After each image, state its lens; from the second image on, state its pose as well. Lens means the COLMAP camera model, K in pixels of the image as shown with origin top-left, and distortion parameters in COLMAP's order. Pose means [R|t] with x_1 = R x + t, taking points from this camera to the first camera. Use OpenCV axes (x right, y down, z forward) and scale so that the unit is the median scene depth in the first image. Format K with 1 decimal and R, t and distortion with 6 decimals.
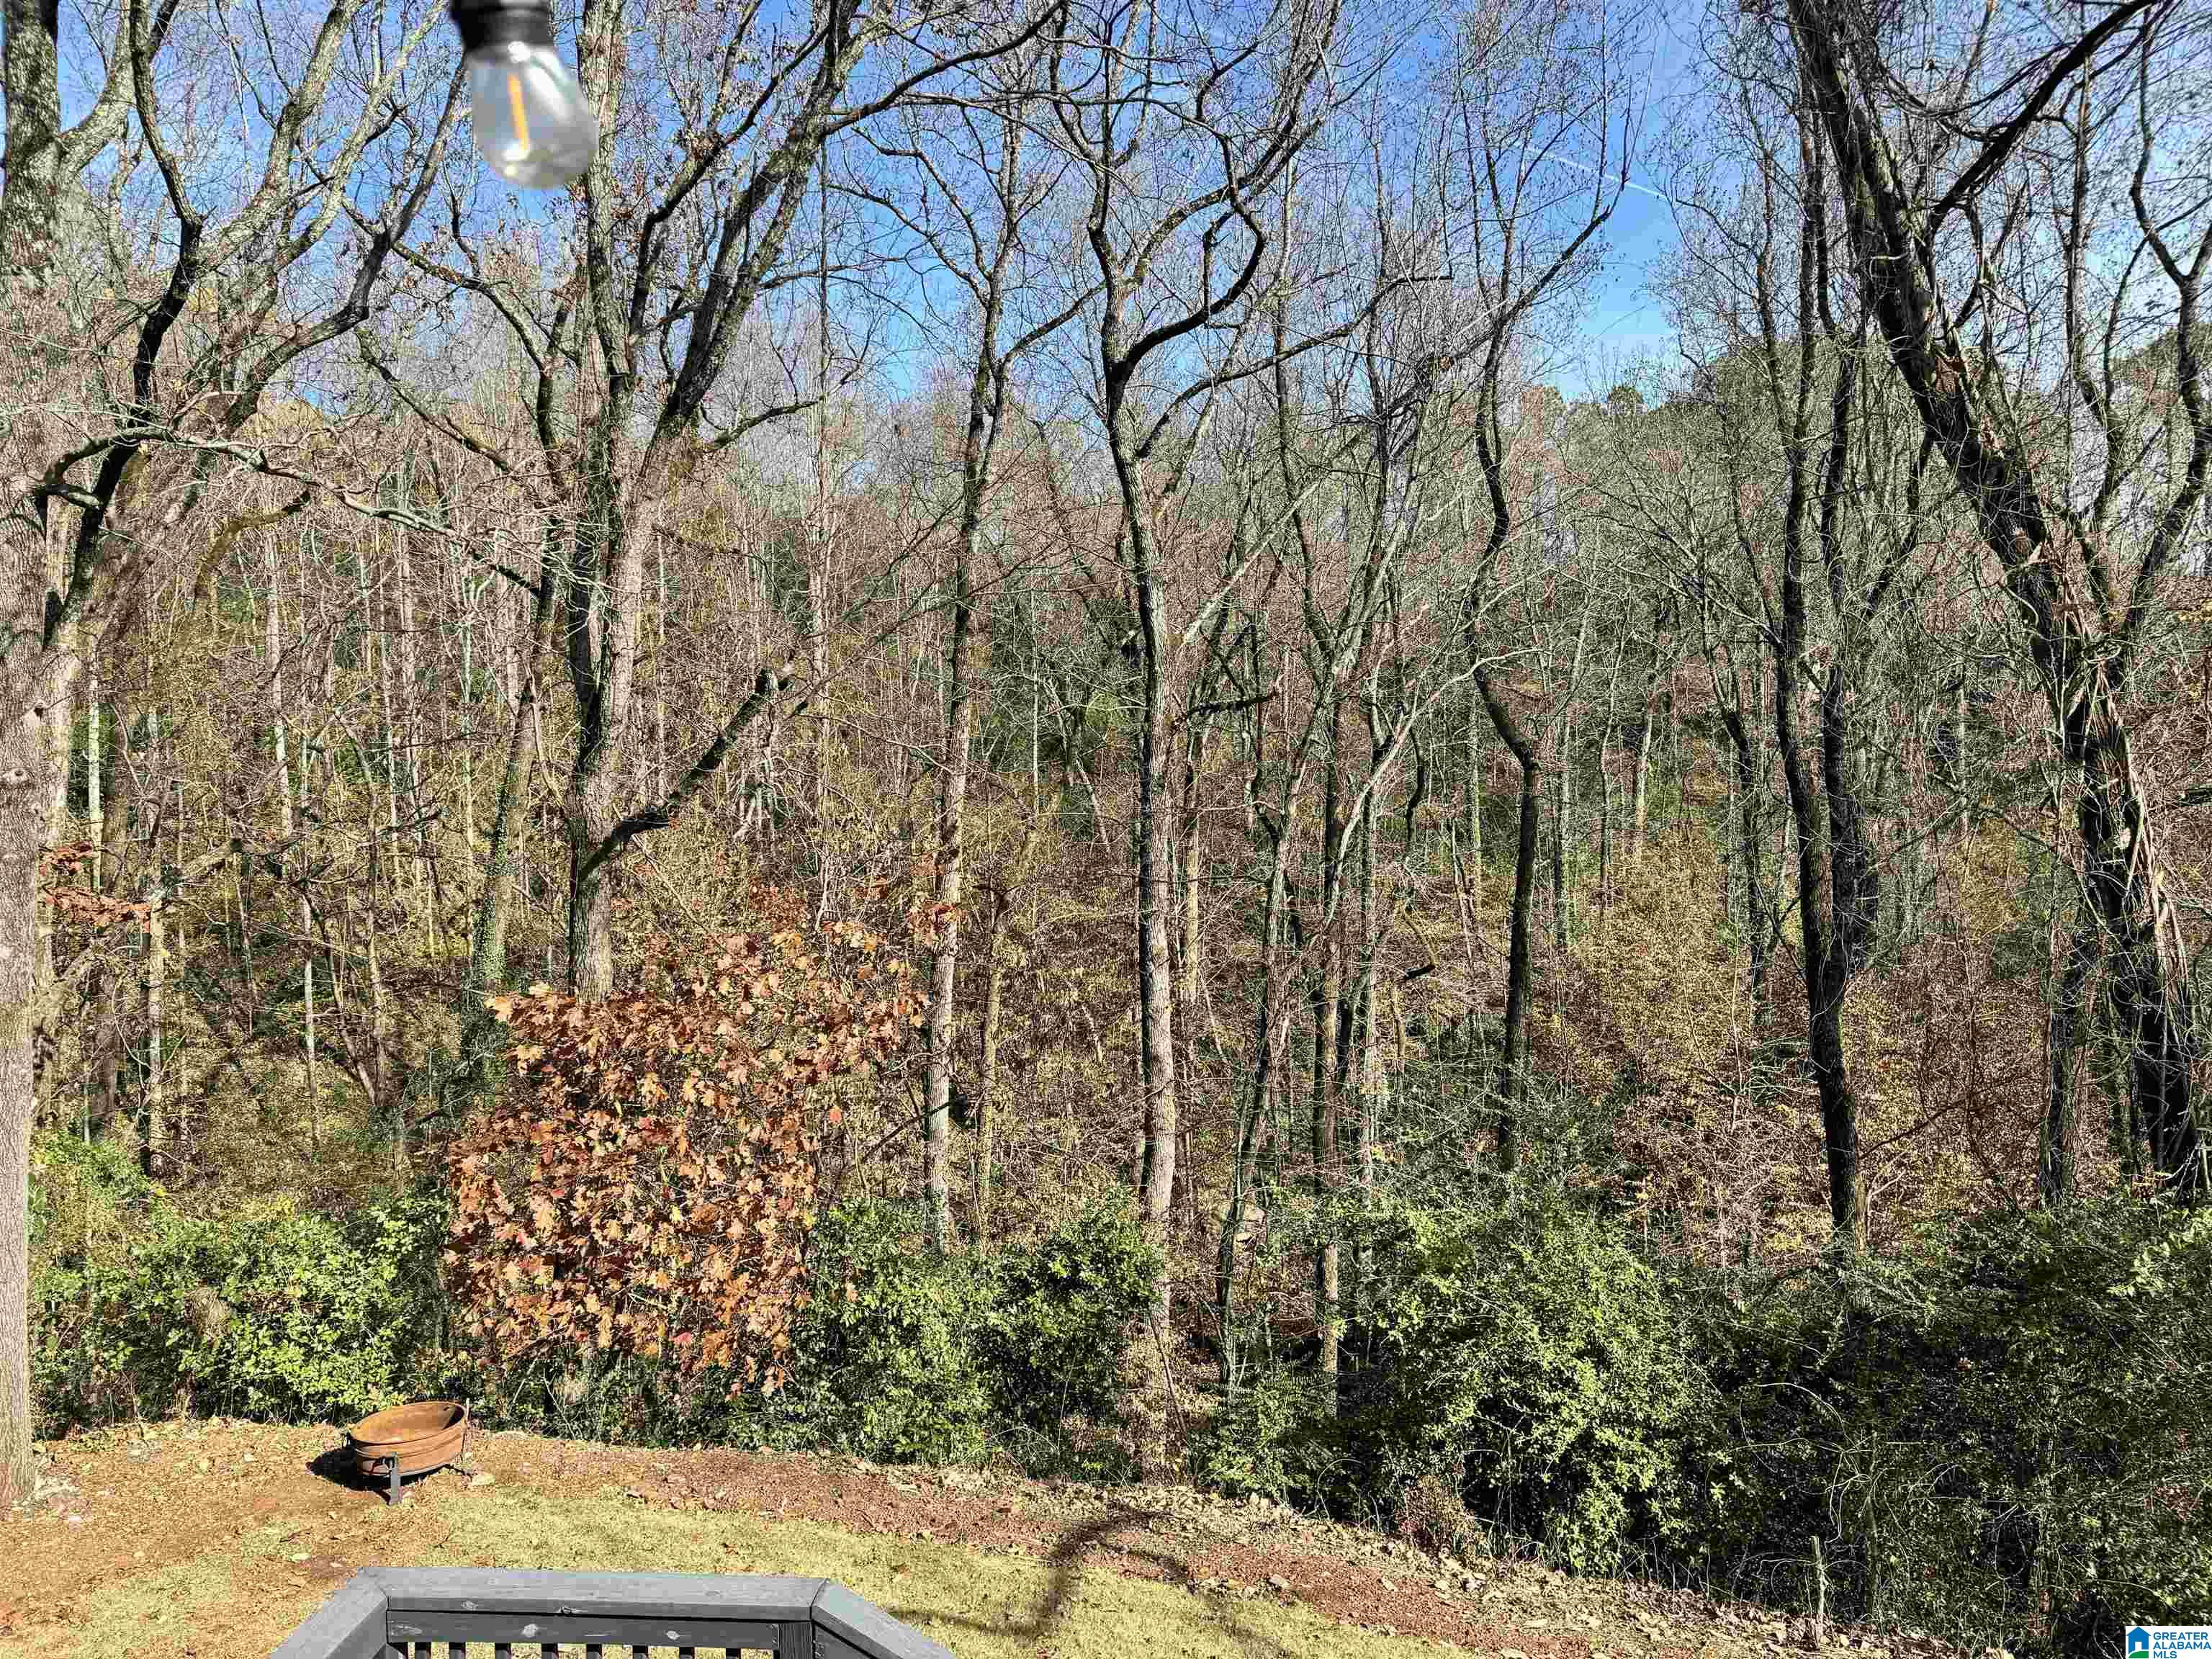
lens RADIAL K [[1565.4, 0, 1106.0], [0, 1565.4, 829.5], [0, 0, 1]] dist [0.037594, -0.040756]
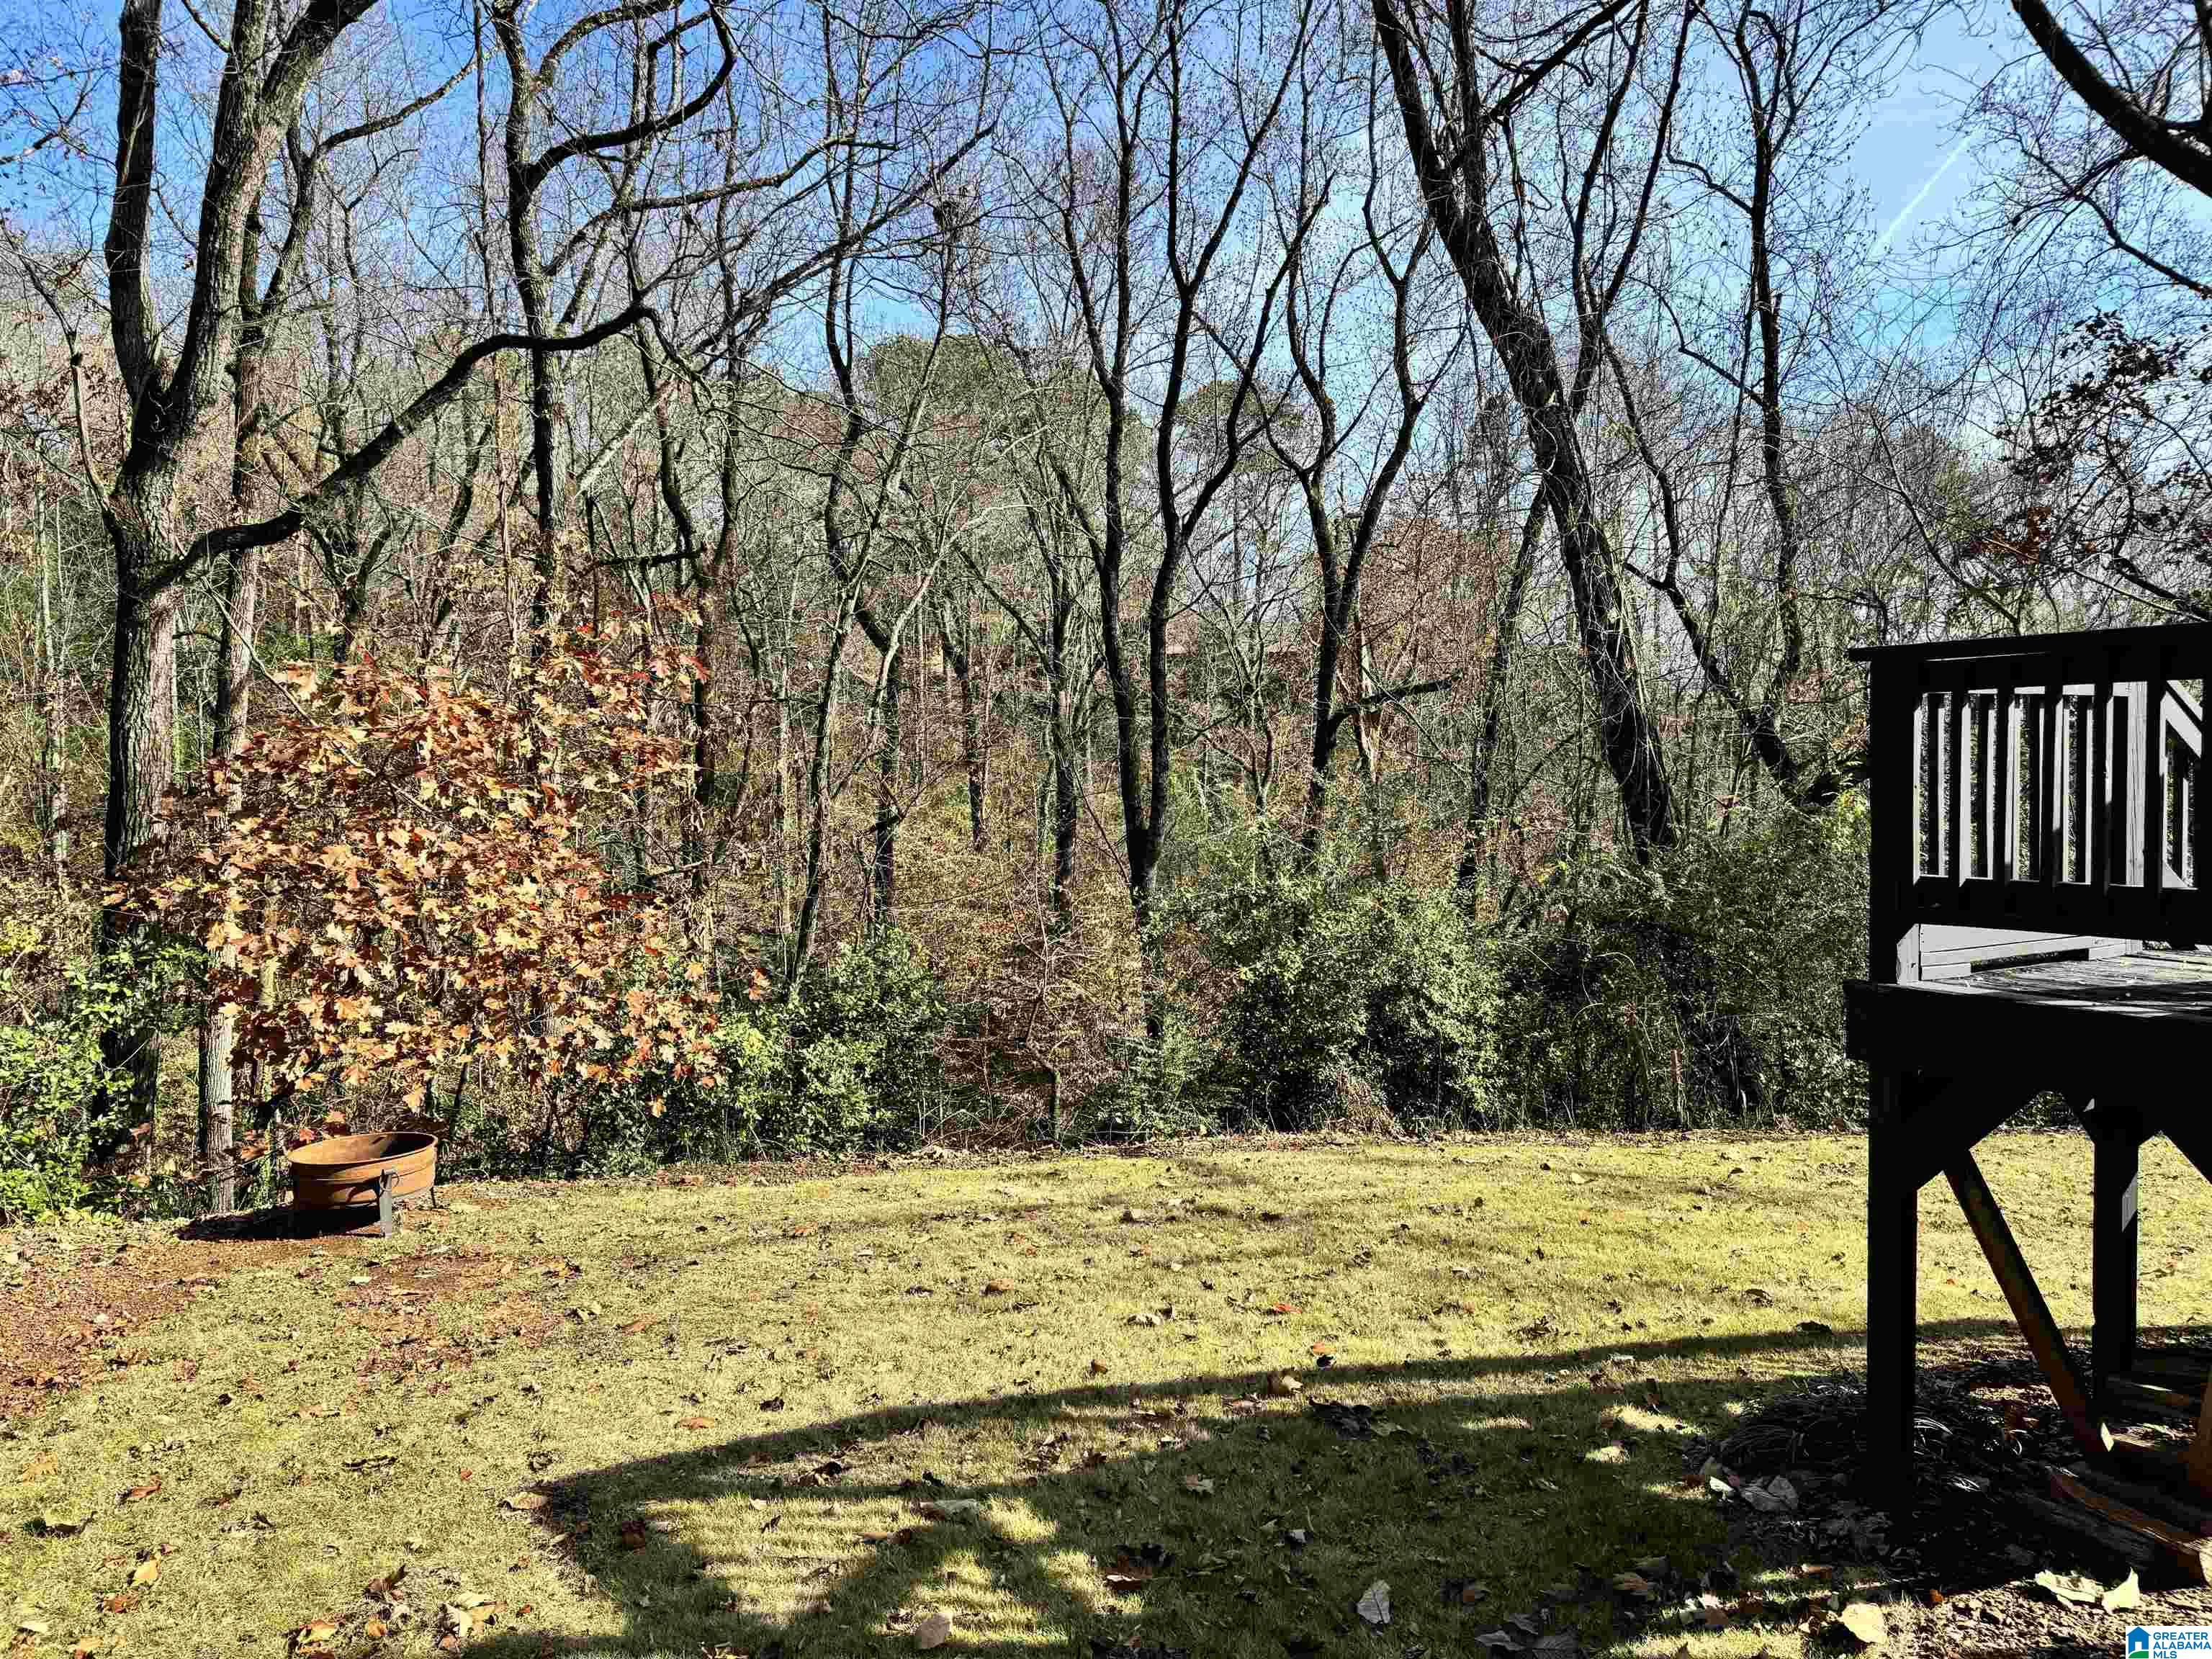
lens RADIAL K [[1565.4, 0, 1106.0], [0, 1565.4, 829.5], [0, 0, 1]] dist [0.037594, -0.040756]
pose [[0.834826, -0.009055, 0.550440, -0.233911], [0.007654, 0.999959, 0.004842, 0.090163], [-0.550461, 0.000171, 0.834861, 0.060533]]
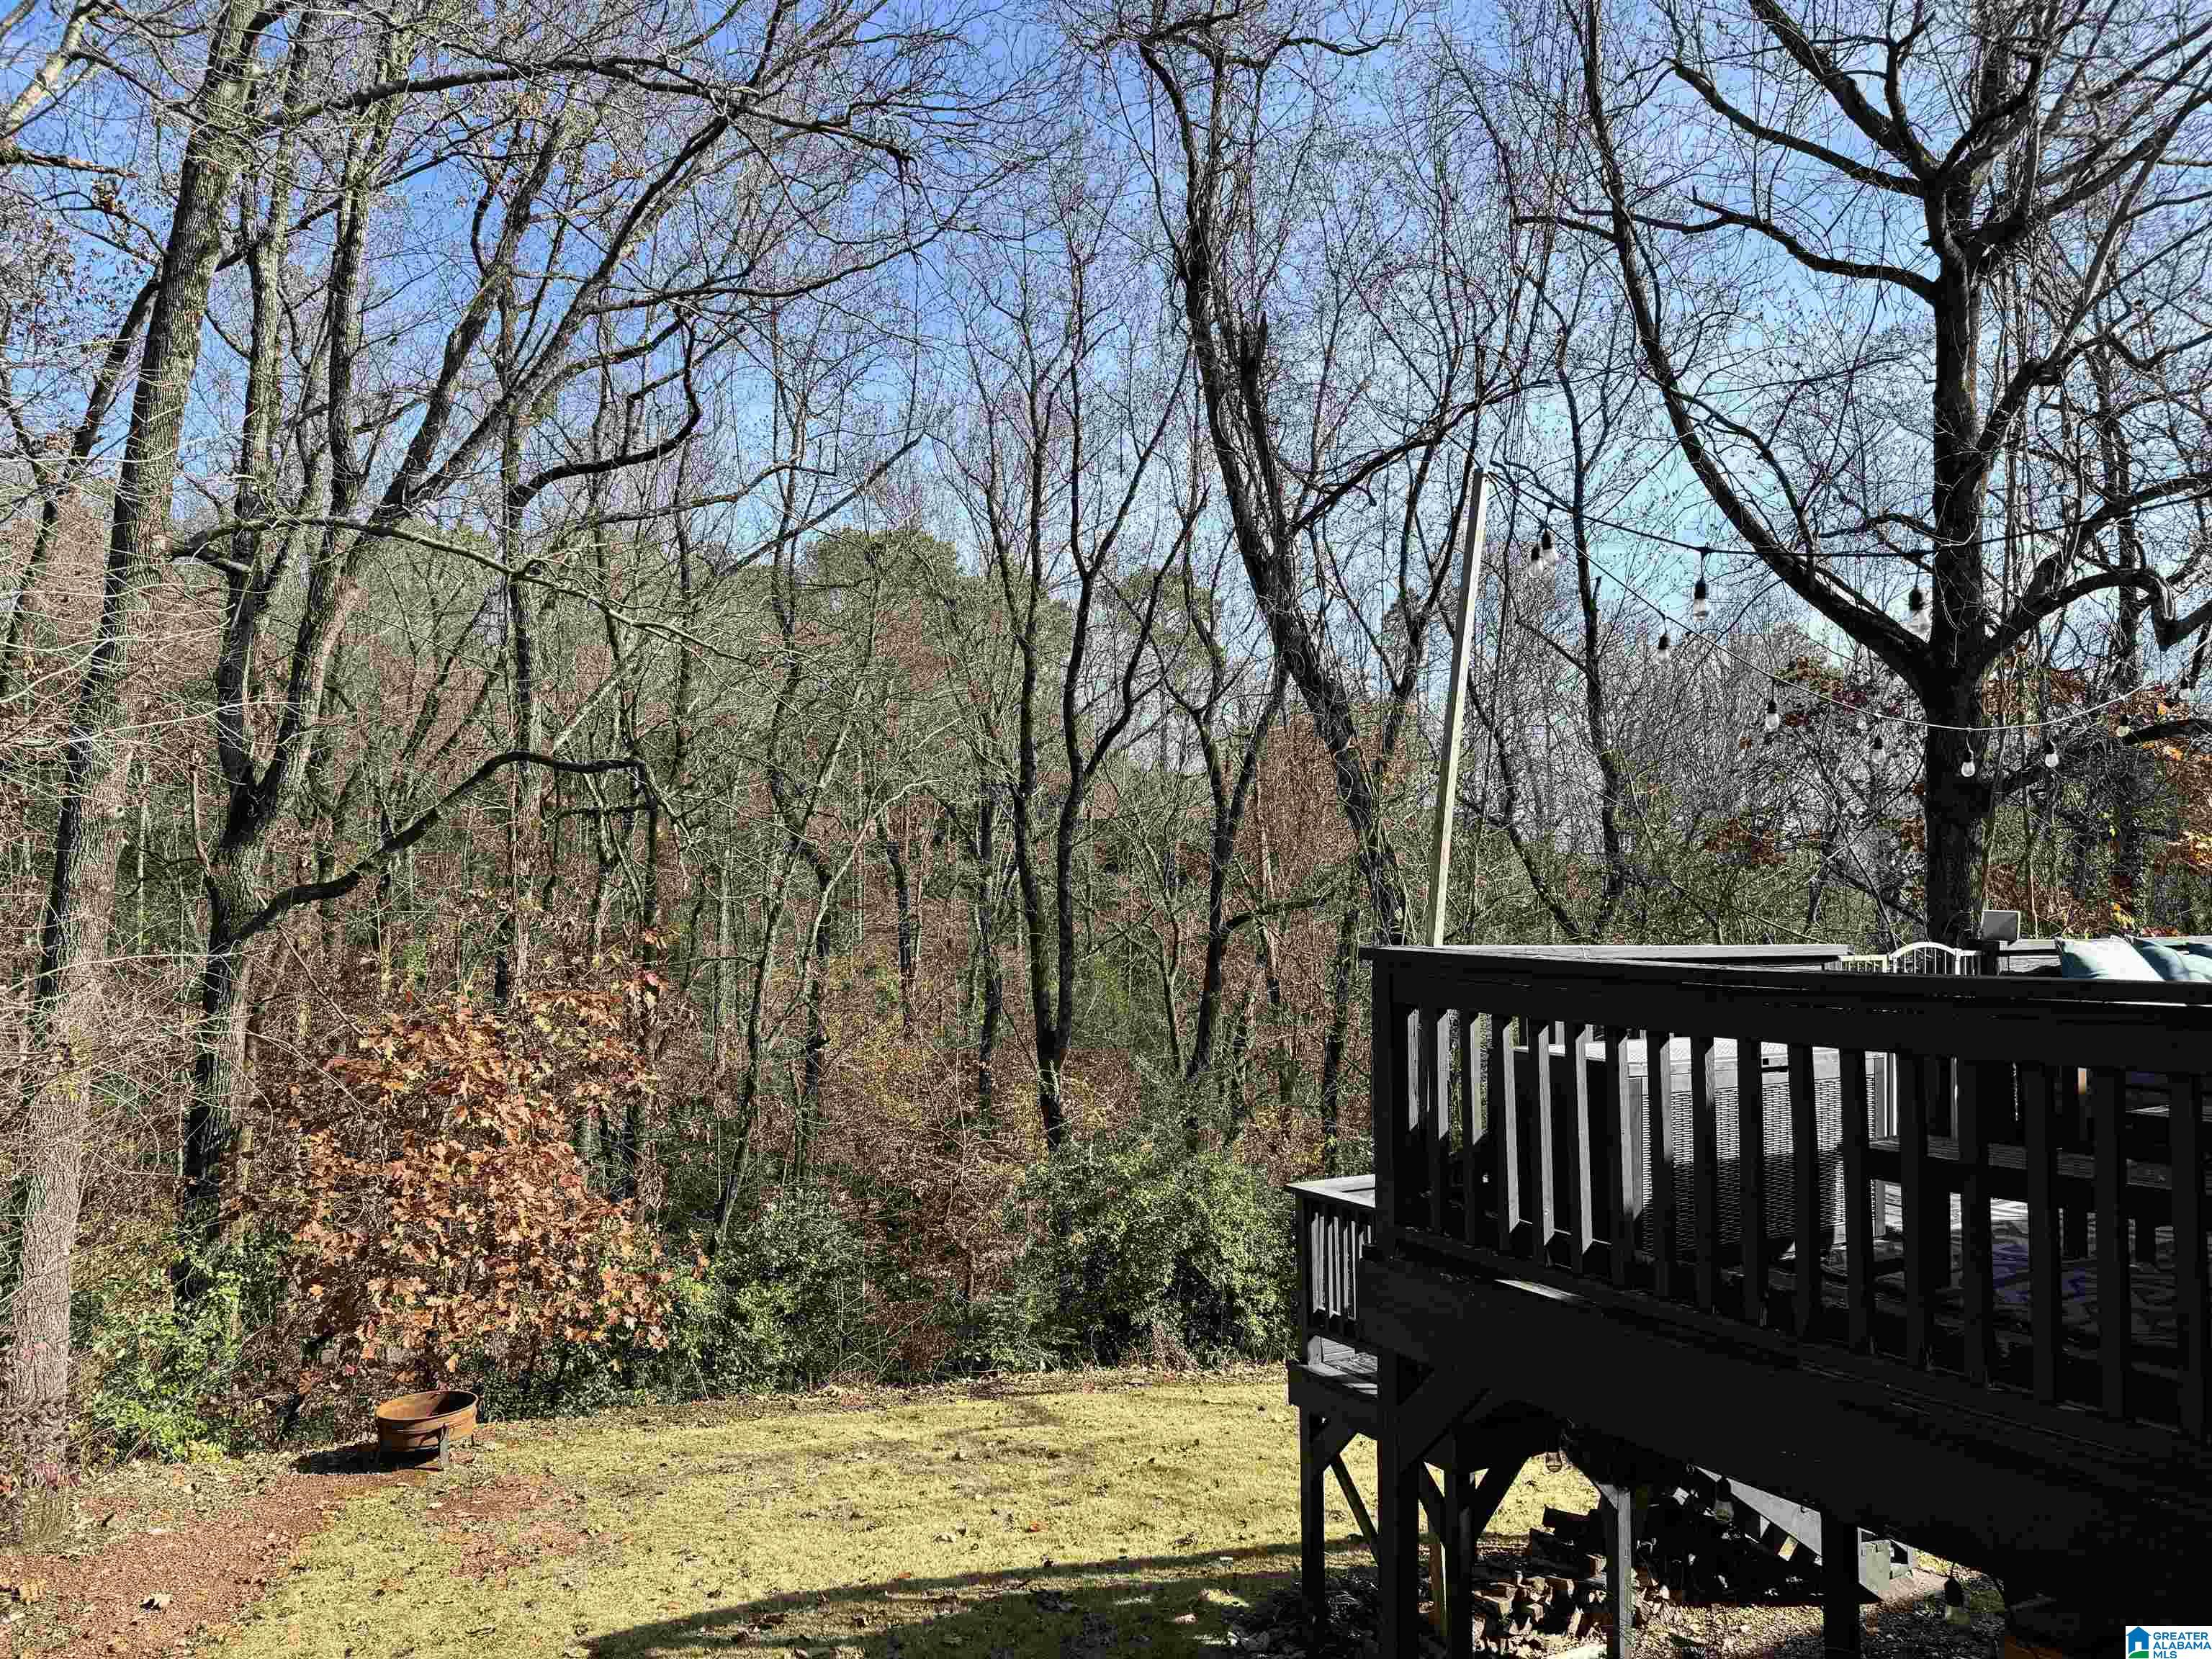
lens RADIAL K [[1565.4, 0, 1106.0], [0, 1565.4, 829.5], [0, 0, 1]] dist [0.037594, -0.040756]
pose [[0.813134, 0.047649, 0.580123, -0.298767], [0.001171, 0.996508, -0.083491, 0.025829], [-0.582075, 0.068569, 0.810239, -0.090614]]
